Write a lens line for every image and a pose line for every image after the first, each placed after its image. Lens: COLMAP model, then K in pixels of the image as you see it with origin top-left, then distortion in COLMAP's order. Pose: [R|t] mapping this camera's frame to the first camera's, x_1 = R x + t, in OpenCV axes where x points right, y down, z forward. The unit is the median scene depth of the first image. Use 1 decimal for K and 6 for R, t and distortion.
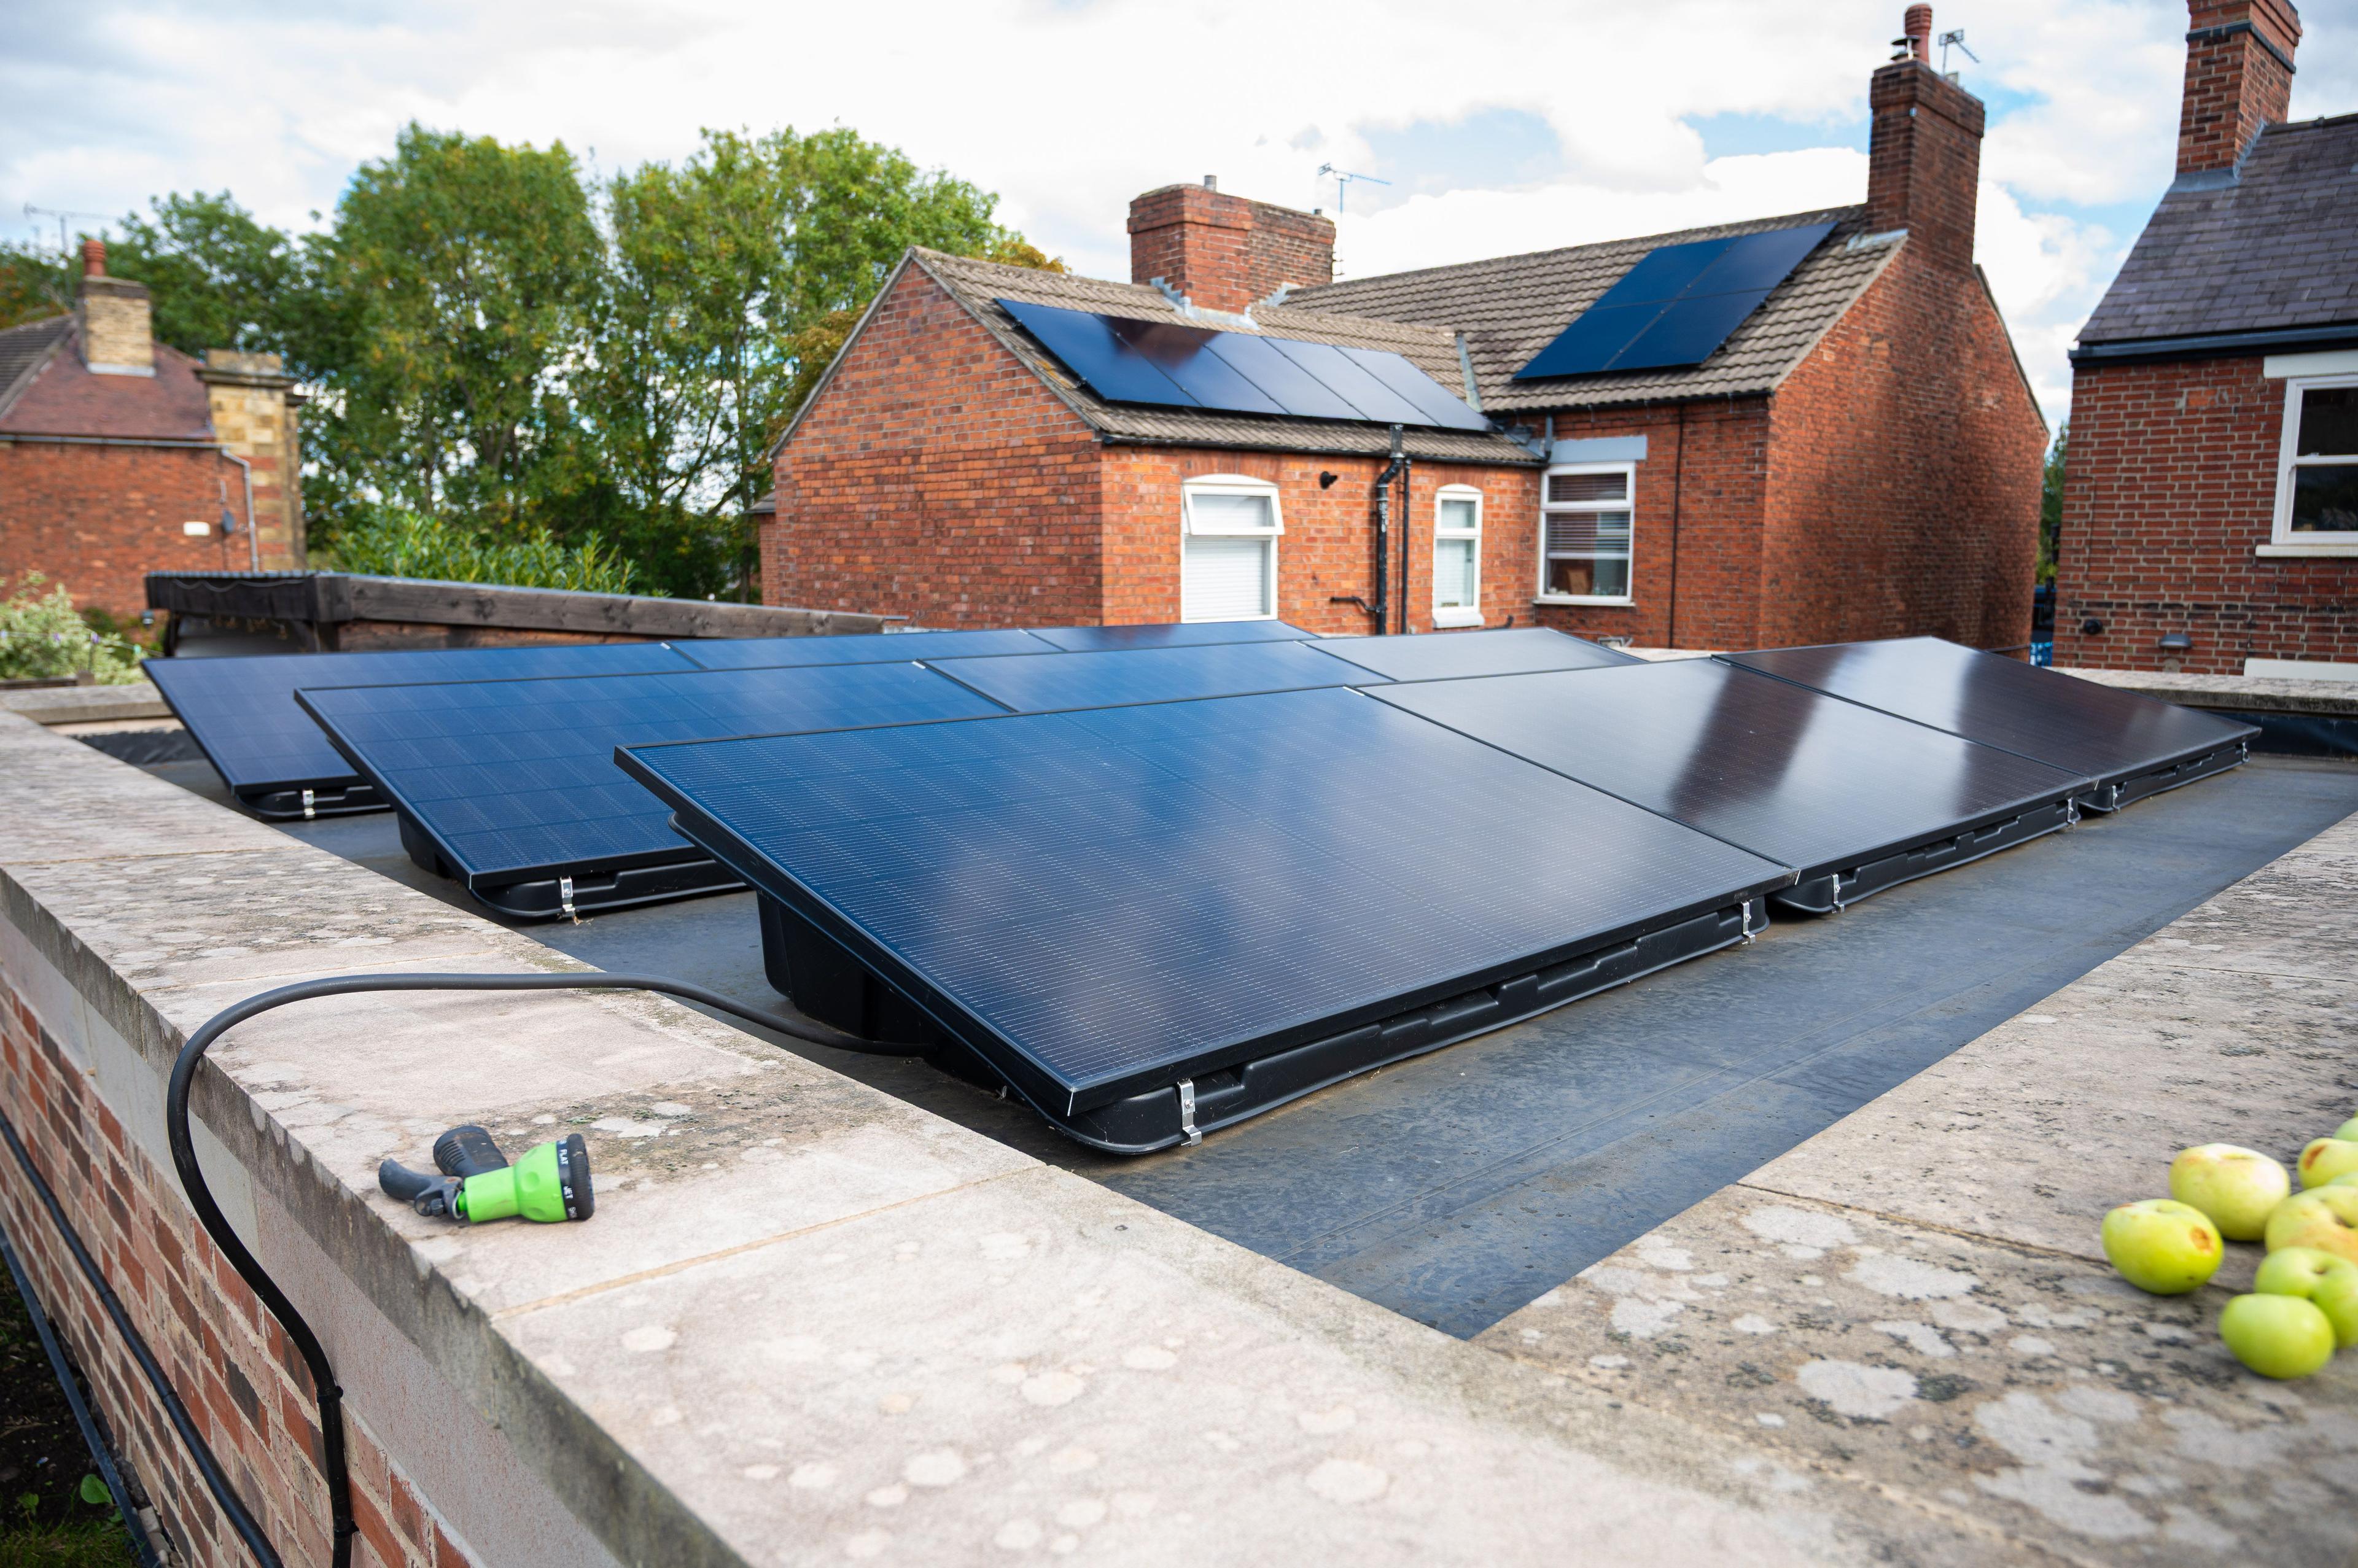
lens RADIAL K [[1533.5, 0, 1189.1], [0, 1533.5, 785.8], [0, 0, 1]] dist [-0.038237, 0.019828]
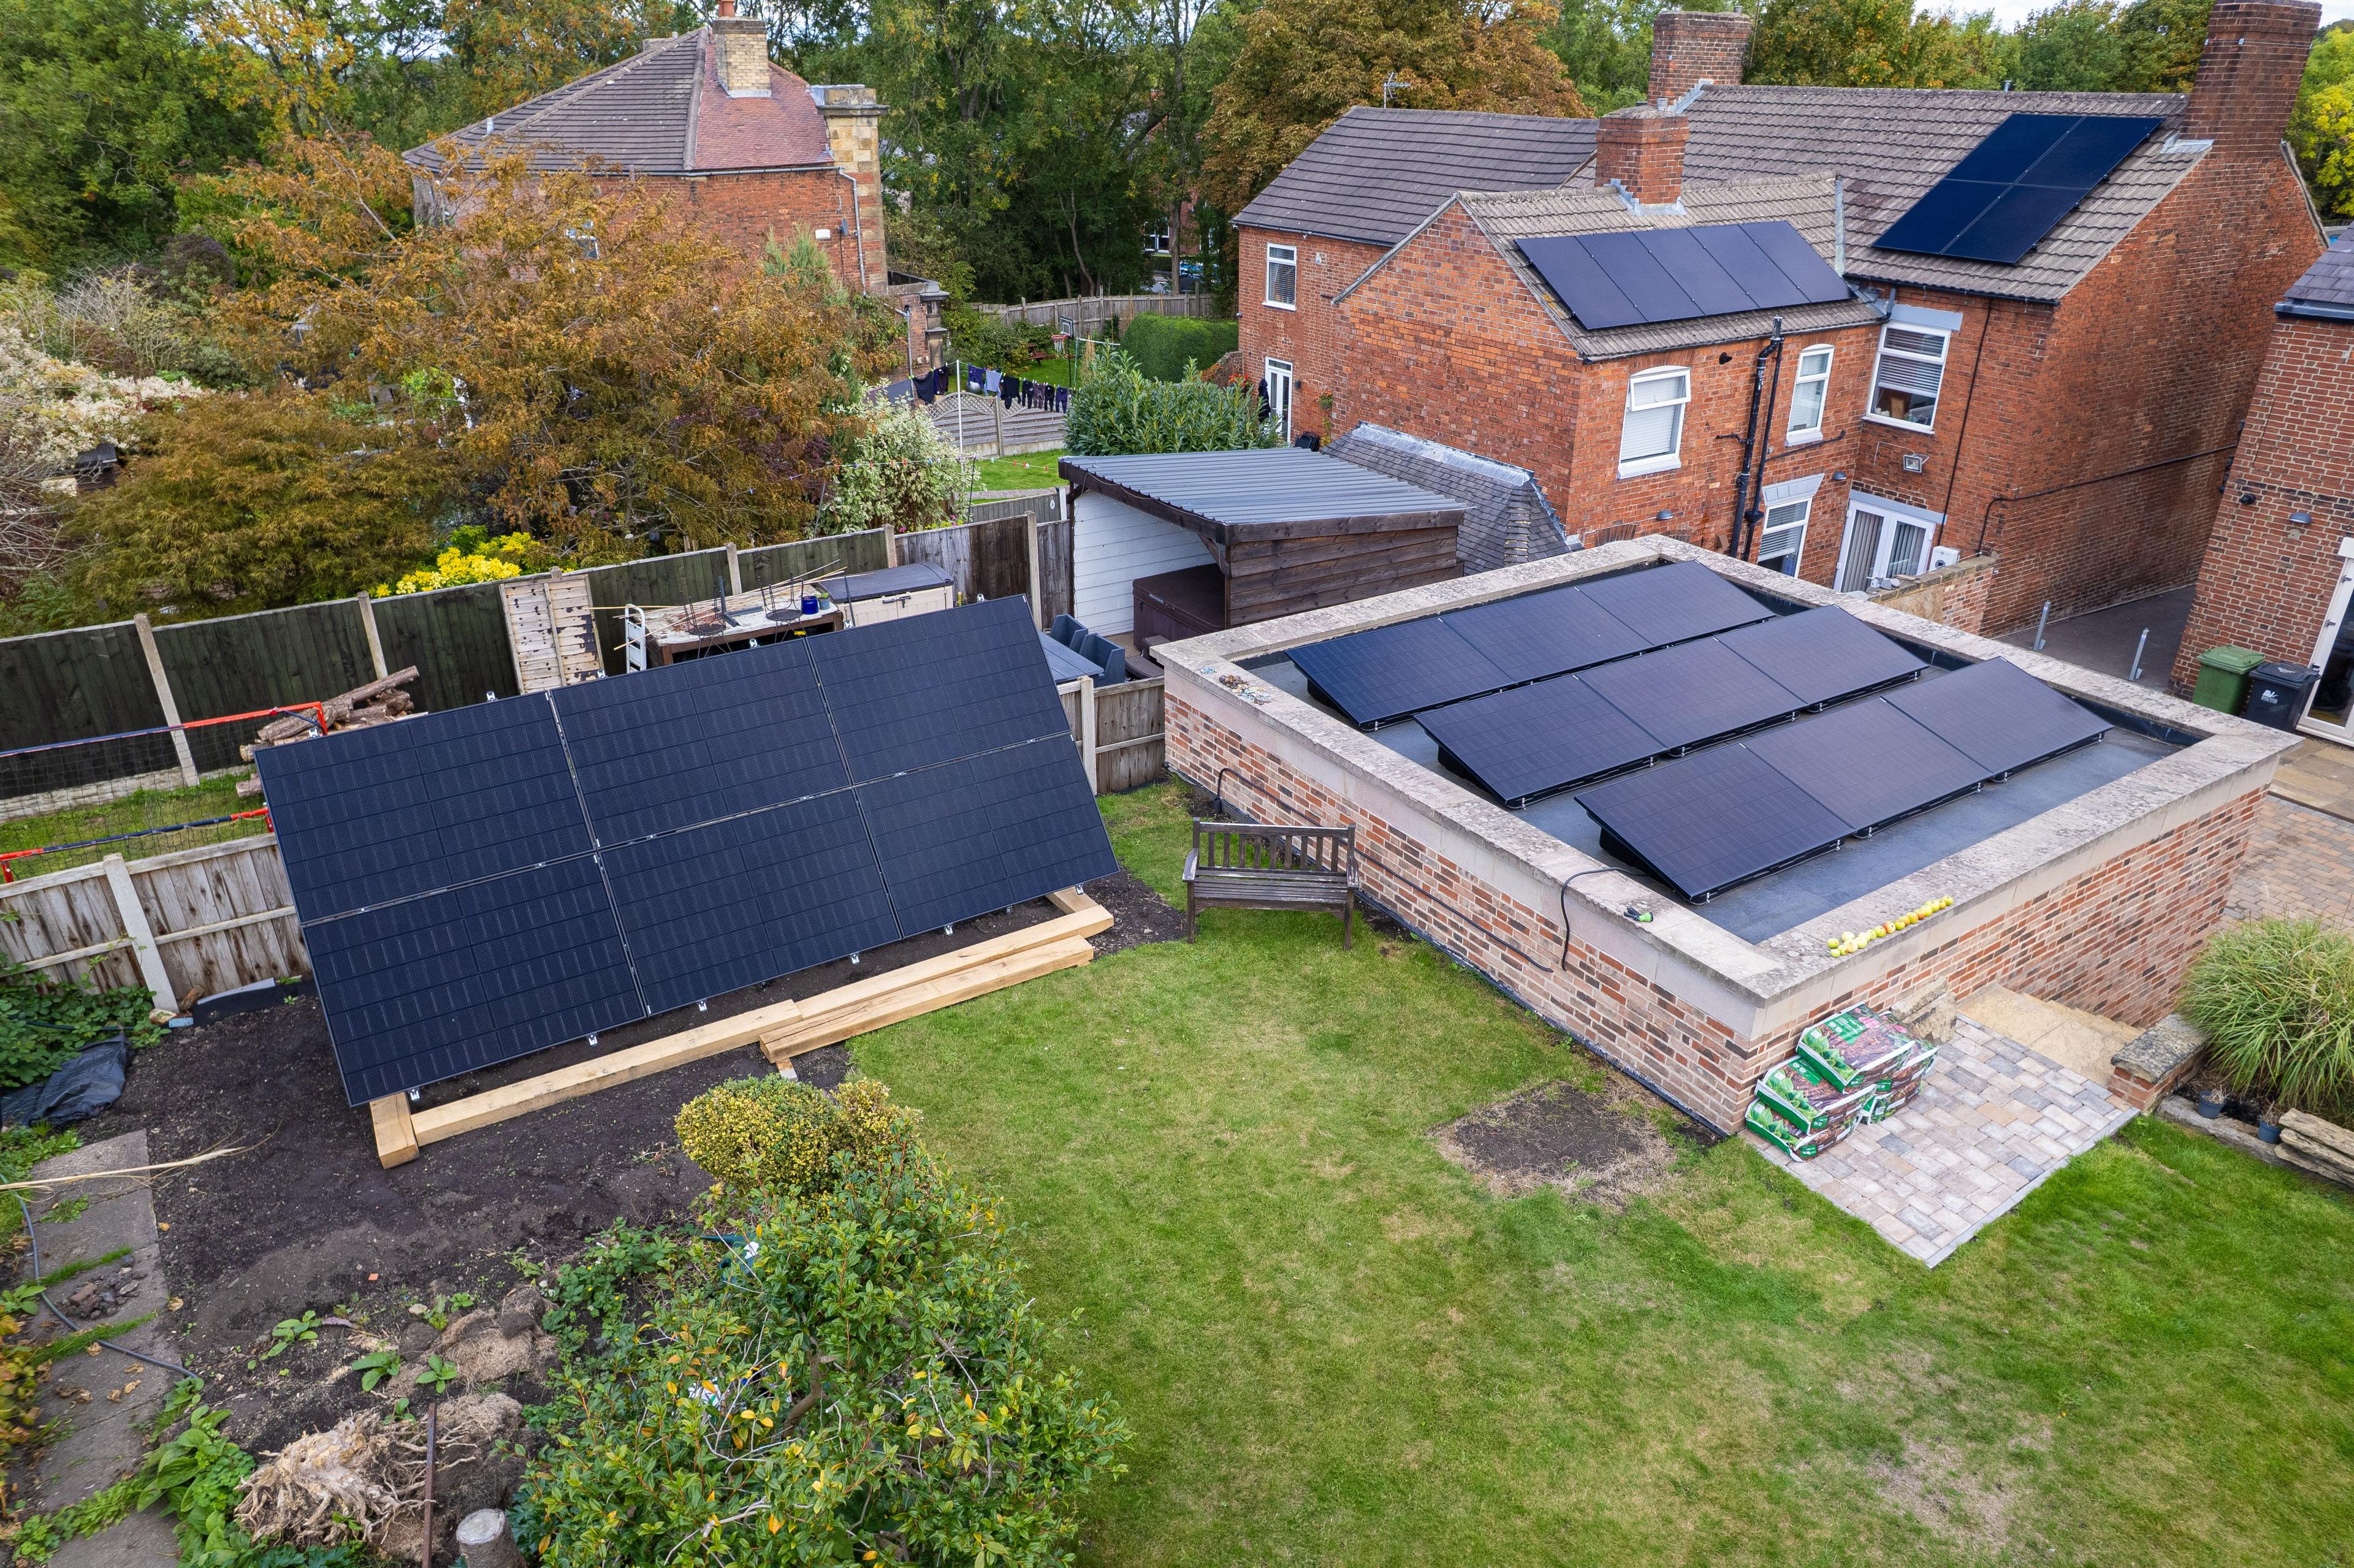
lens RADIAL K [[1531.0, 0, 1172.6], [0, 1531.0, 782.2], [0, 0, 1]] dist [-0.038237, 0.019828]
pose [[0.979066, 0.082514, -0.186068, -0.117601], [-0.020218, 0.949048, 0.314481, -0.243096], [0.202537, -0.304136, 0.930849, -0.573400]]
